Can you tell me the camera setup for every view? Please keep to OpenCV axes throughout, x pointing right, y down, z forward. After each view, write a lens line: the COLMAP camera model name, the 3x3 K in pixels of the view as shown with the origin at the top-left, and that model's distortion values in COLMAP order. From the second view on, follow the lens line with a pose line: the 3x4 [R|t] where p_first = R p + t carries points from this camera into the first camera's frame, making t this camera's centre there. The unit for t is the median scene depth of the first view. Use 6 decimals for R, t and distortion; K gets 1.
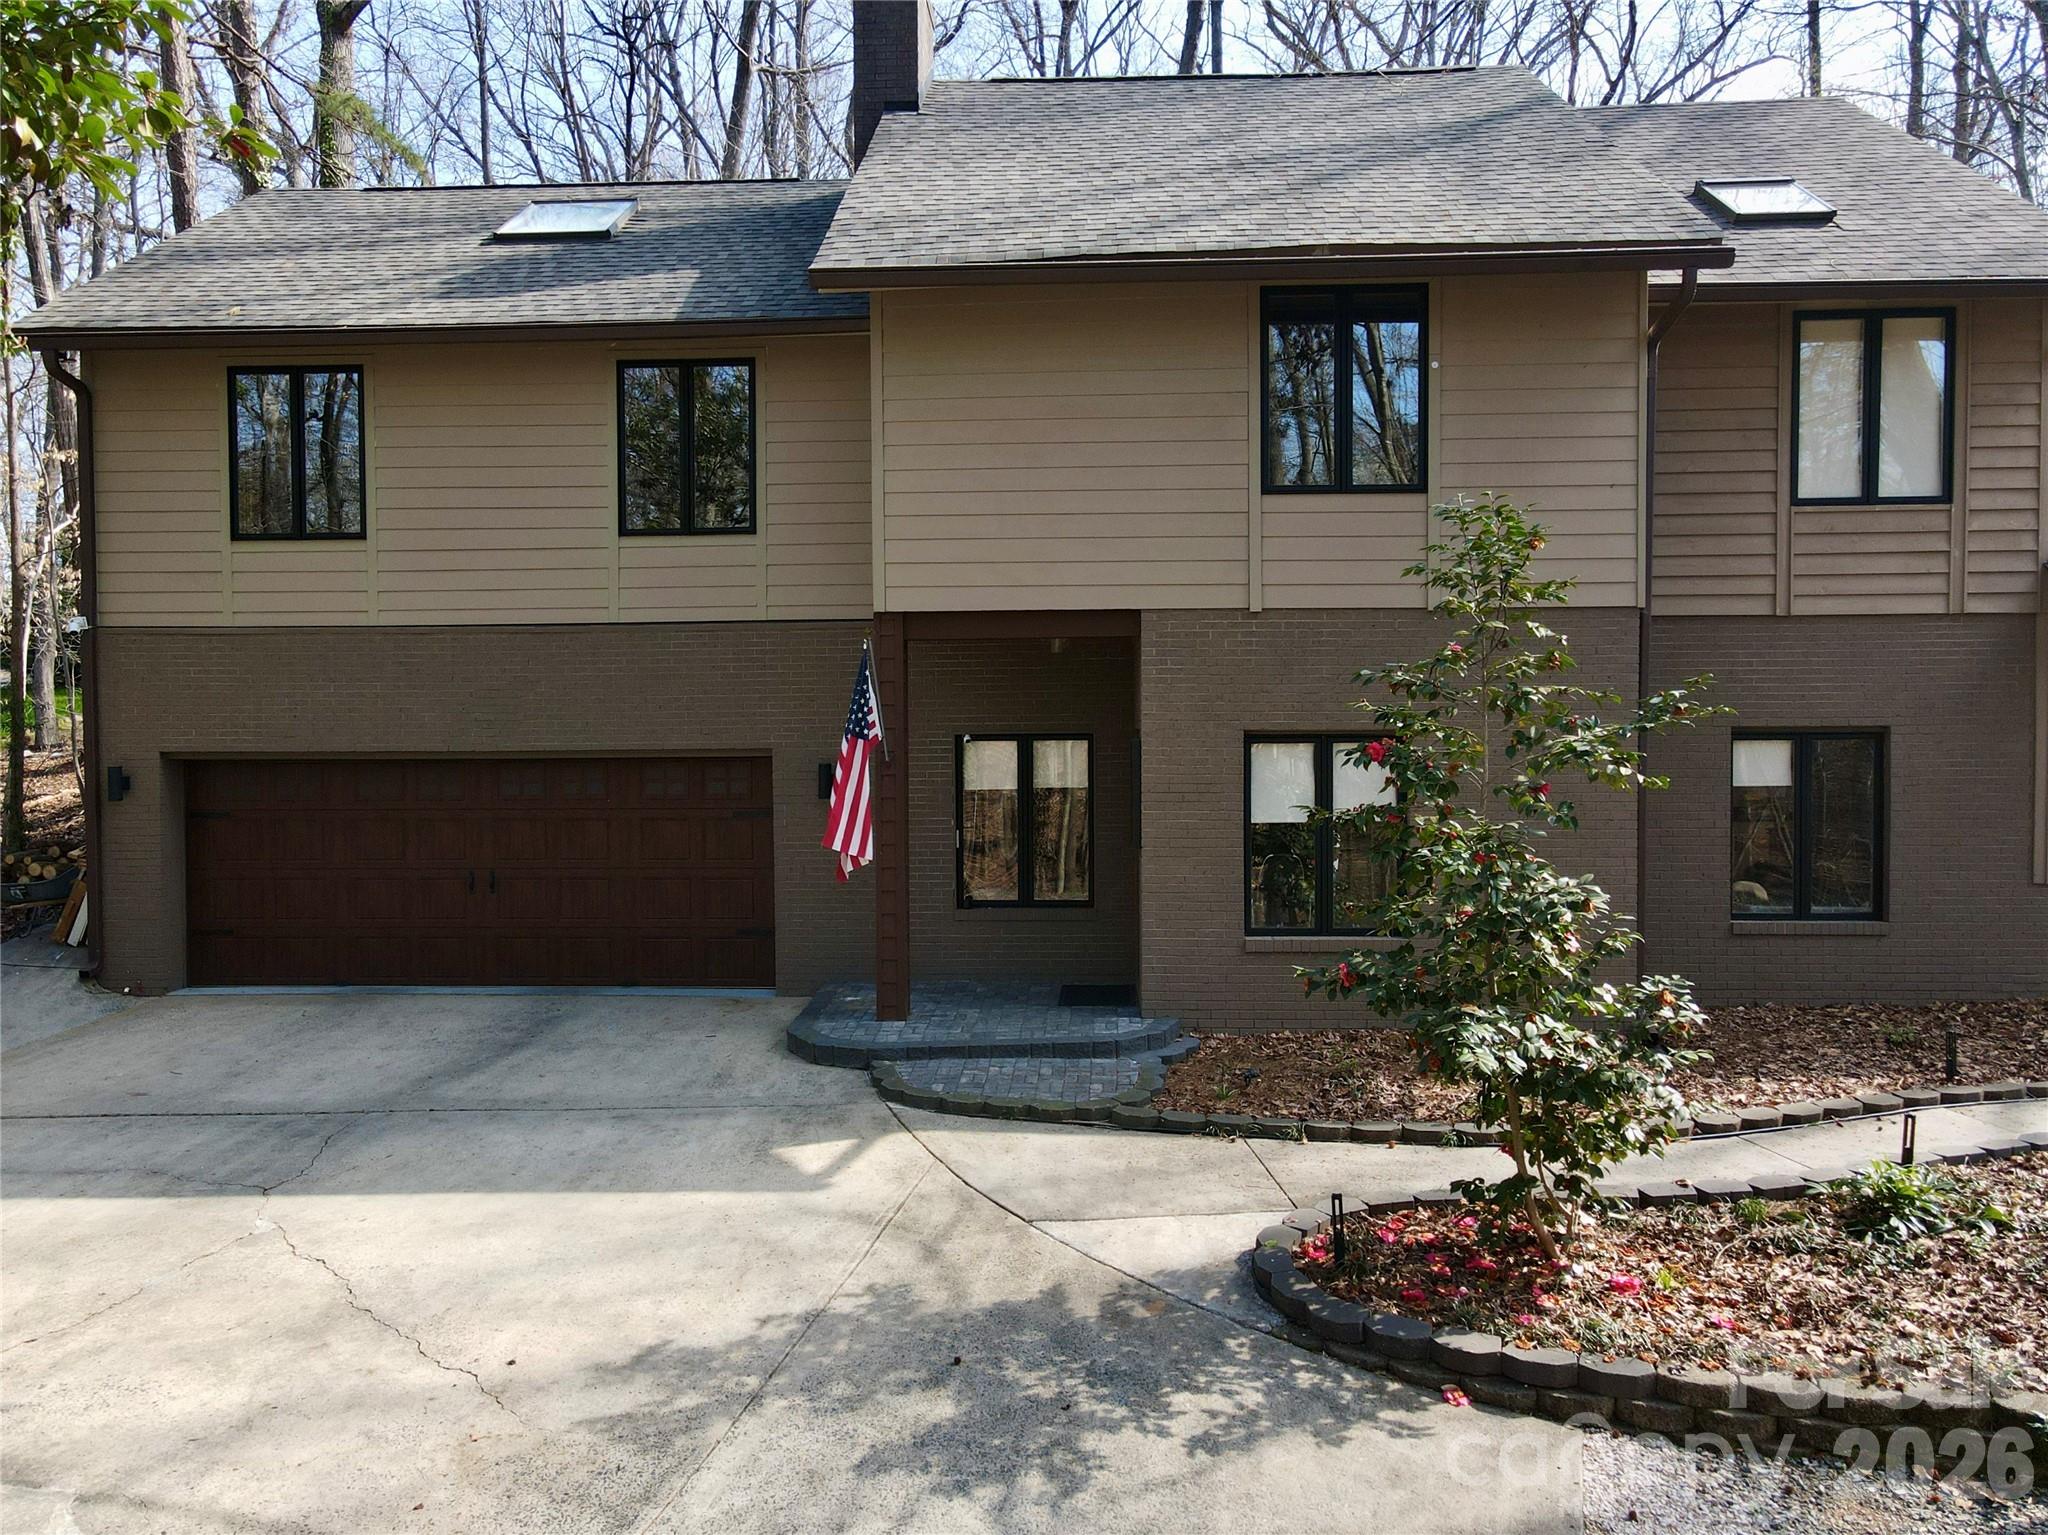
lens RADIAL K [[1524.3, 0, 1024.0], [0, 1524.3, 767.5], [0, 0, 1]] dist [0.006283, 0.006357]
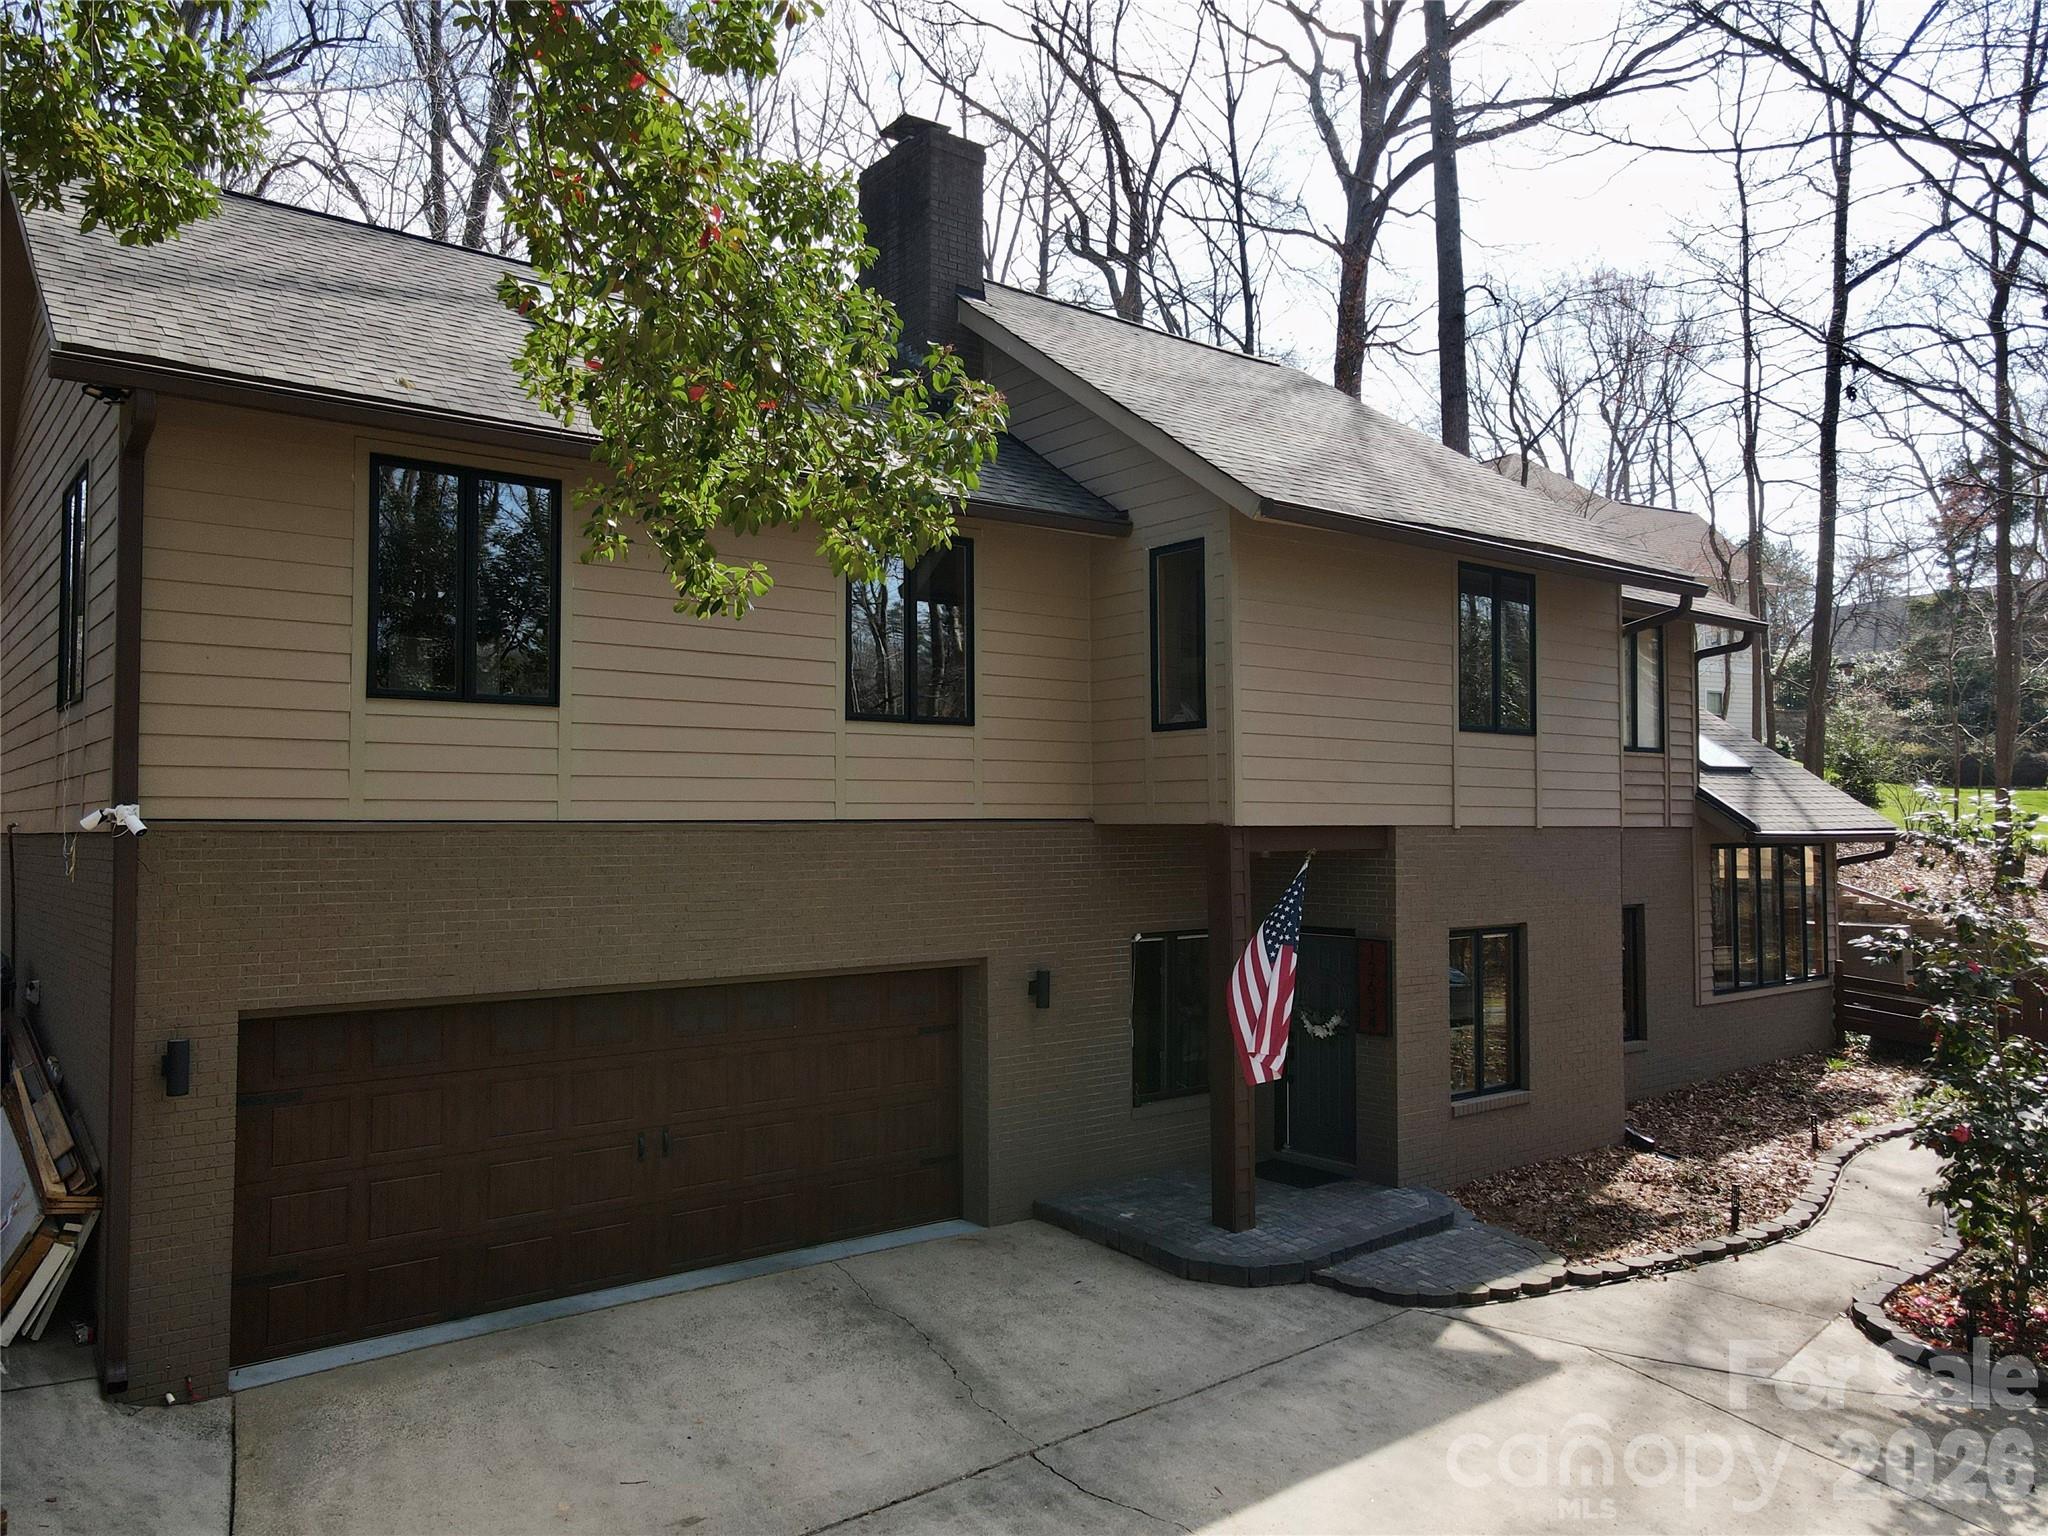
lens RADIAL K [[1491.3, 0, 1010.5], [0, 1491.3, 763.1], [0, 0, 1]] dist [0.006290, 0.005492]
pose [[0.751971, 0.032601, 0.658389, -0.872925], [0.017224, 0.997464, -0.069063, -0.077609], [-0.658971, 0.063273, 0.749503, 0.347422]]
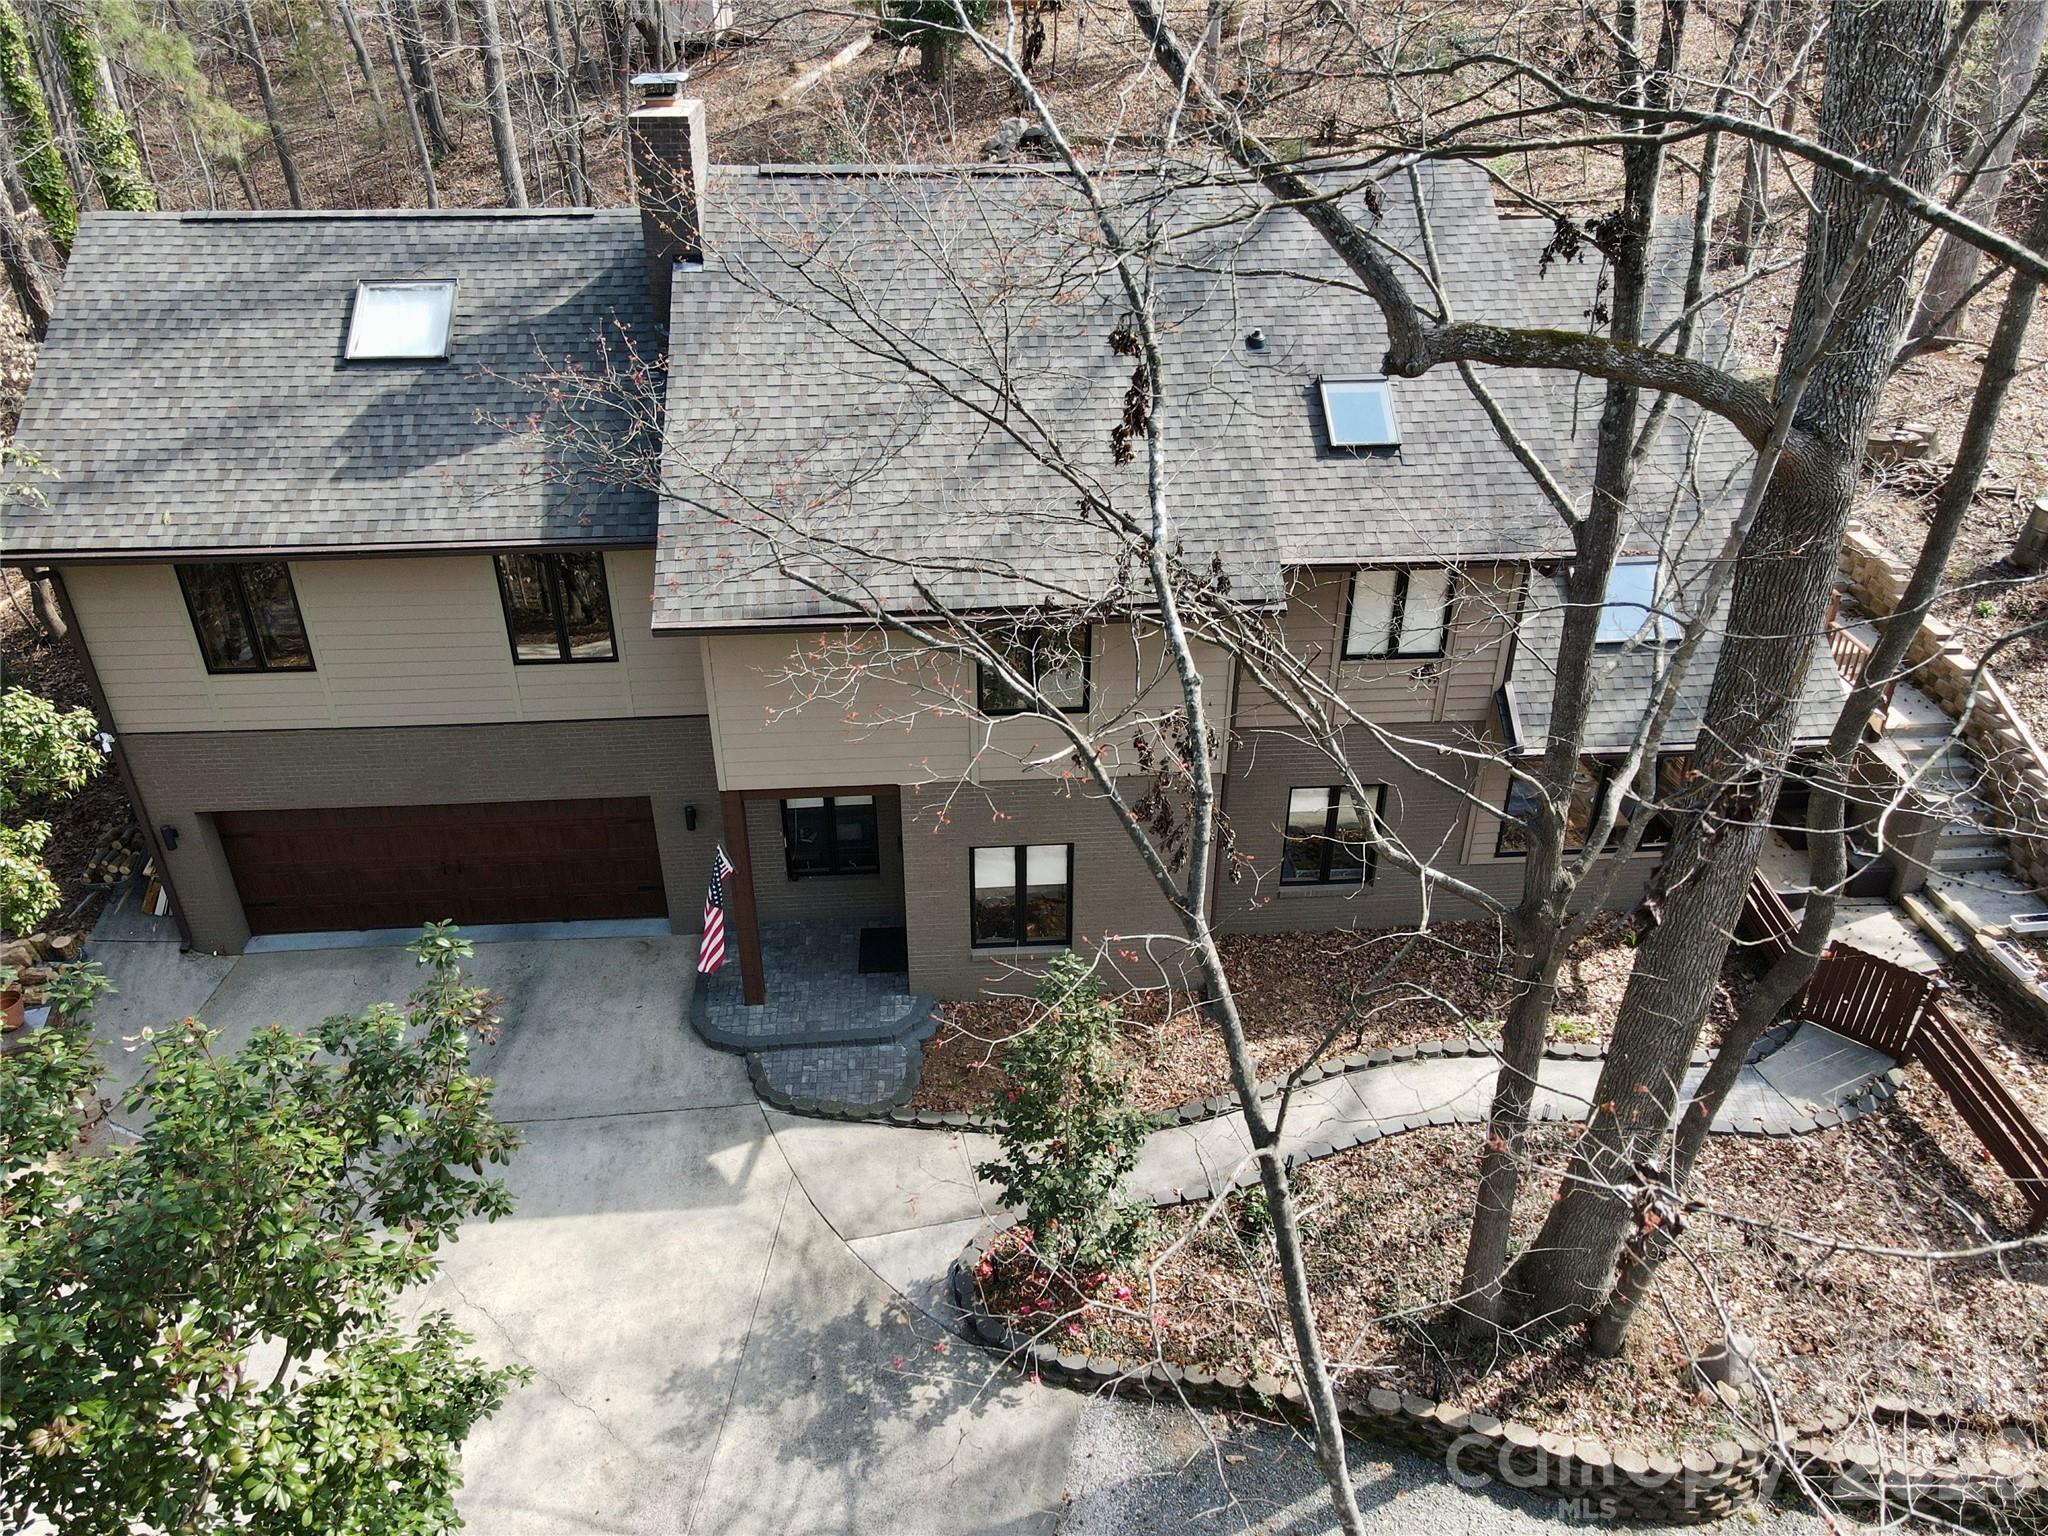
lens RADIAL K [[1524.3, 0, 1024.0], [0, 1524.3, 768.0], [0, 0, 1]] dist [0.006283, 0.006357]
pose [[0.993210, -0.057219, 0.101287, 0.047524], [-0.001831, 0.862875, 0.505415, -0.874902], [-0.116317, -0.502169, 0.856911, -0.291174]]
